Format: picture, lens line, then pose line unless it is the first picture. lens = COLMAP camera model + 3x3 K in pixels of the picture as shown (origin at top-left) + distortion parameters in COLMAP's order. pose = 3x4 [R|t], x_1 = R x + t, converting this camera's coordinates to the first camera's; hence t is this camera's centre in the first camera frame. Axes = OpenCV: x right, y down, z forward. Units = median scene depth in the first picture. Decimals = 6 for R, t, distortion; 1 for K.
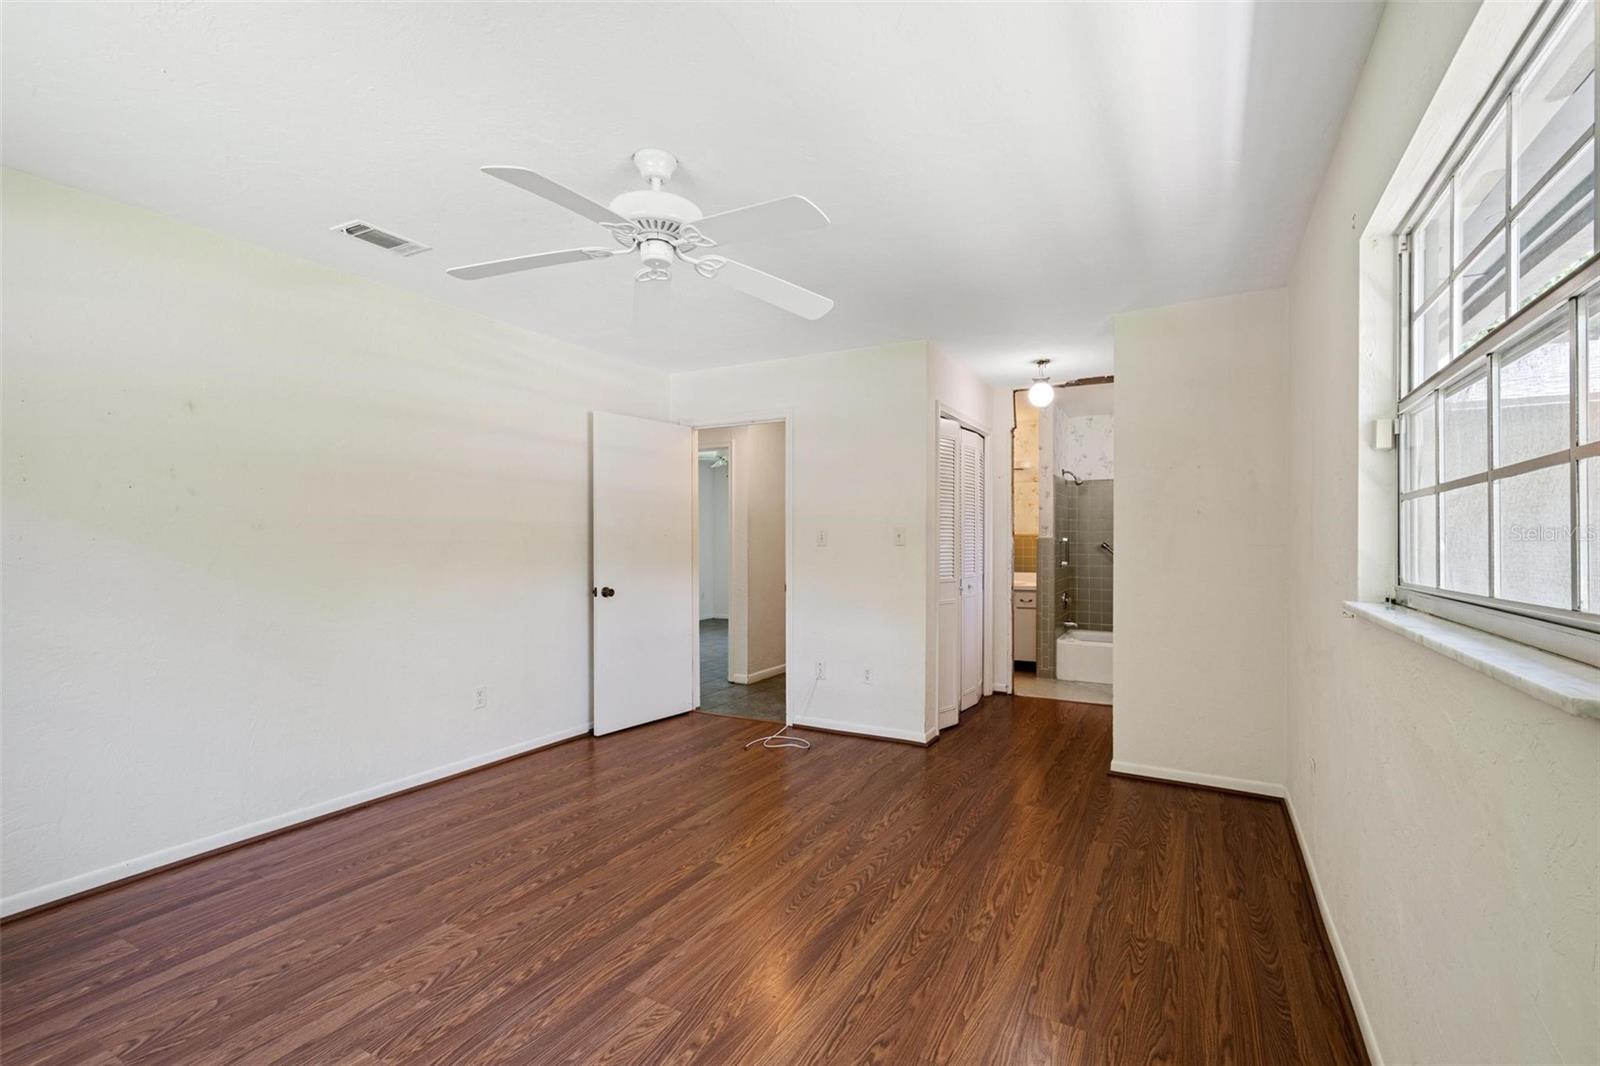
lens RADIAL K [[700.8, 0, 818.3], [0, 700.8, 531.3], [0, 0, 1]] dist [0.009331, -0.001673]
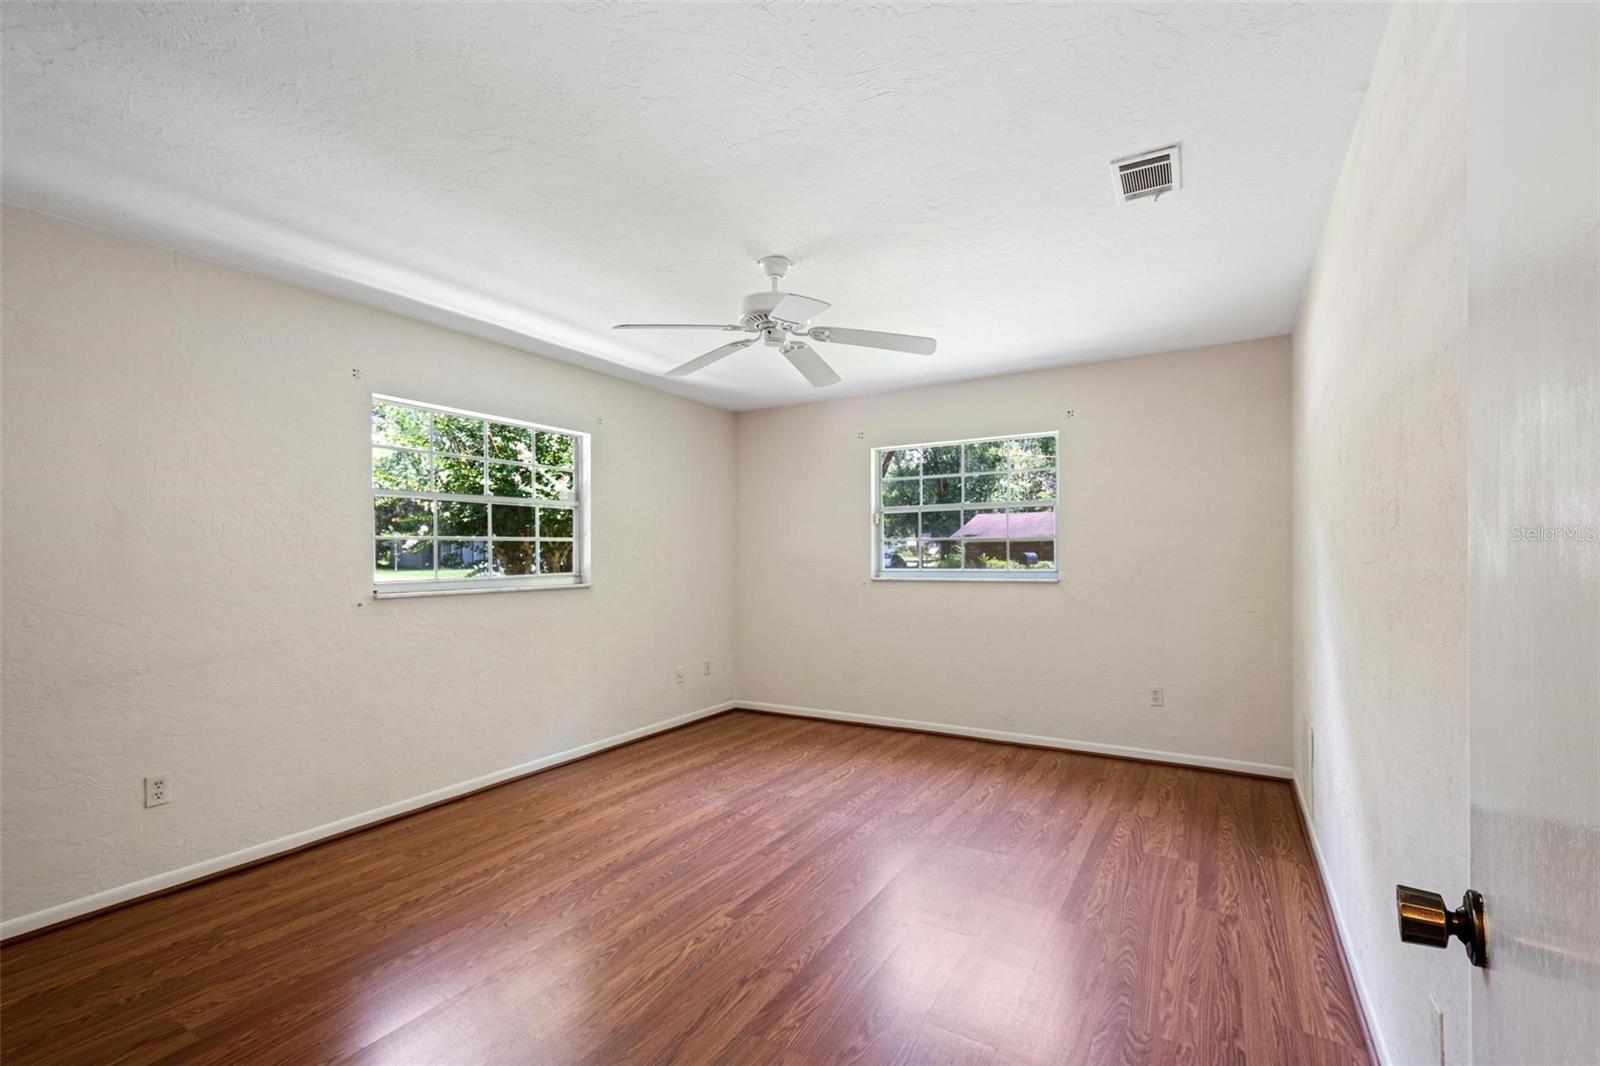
lens RADIAL K [[700.8, 0, 797.0], [0, 700.8, 542.1], [0, 0, 1]] dist [0.009331, -0.001673]
pose [[-0.998592, 0.005717, 0.052736, -0.288305], [0.004114, 0.999528, -0.030451, 0.018628], [-0.052885, -0.030191, -0.998144, 1.963749]]
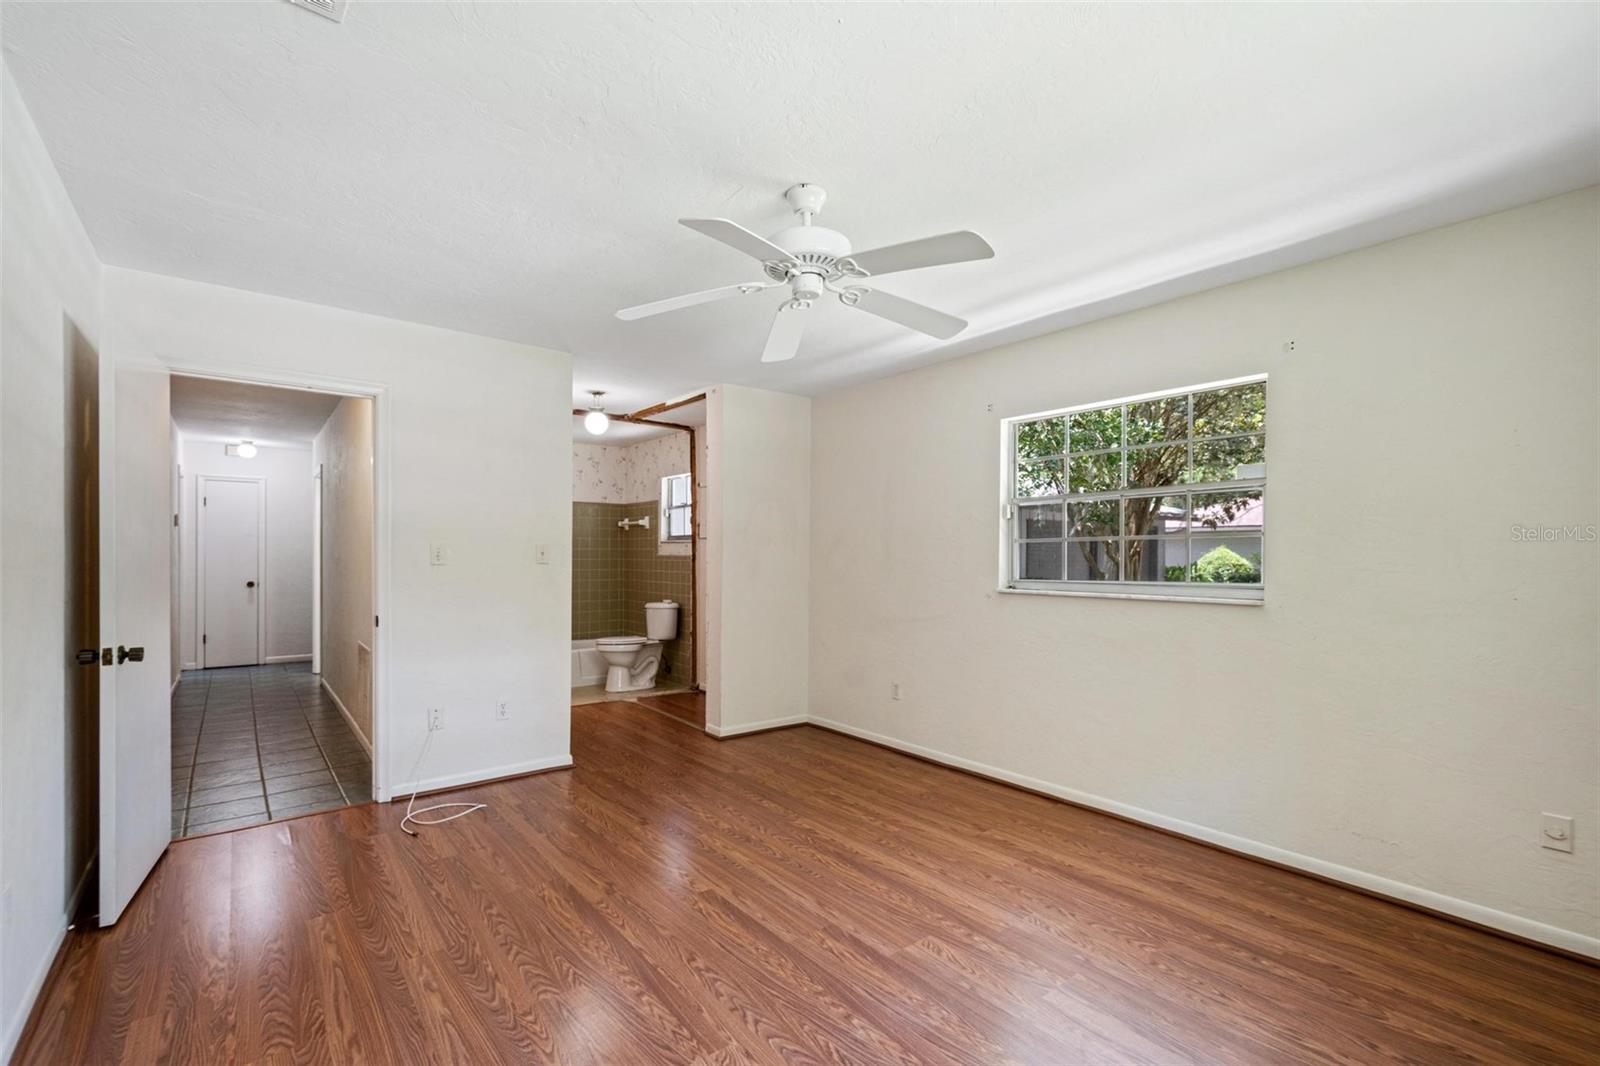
lens RADIAL K [[700.8, 0, 810.7], [0, 700.8, 553.9], [0, 0, 1]] dist [0.009331, -0.001673]
pose [[0.383790, 0.004203, 0.923411, -1.018834], [-0.015961, 0.999870, 0.002083, -0.000805], [-0.923282, -0.015537, 0.383807, 0.510286]]
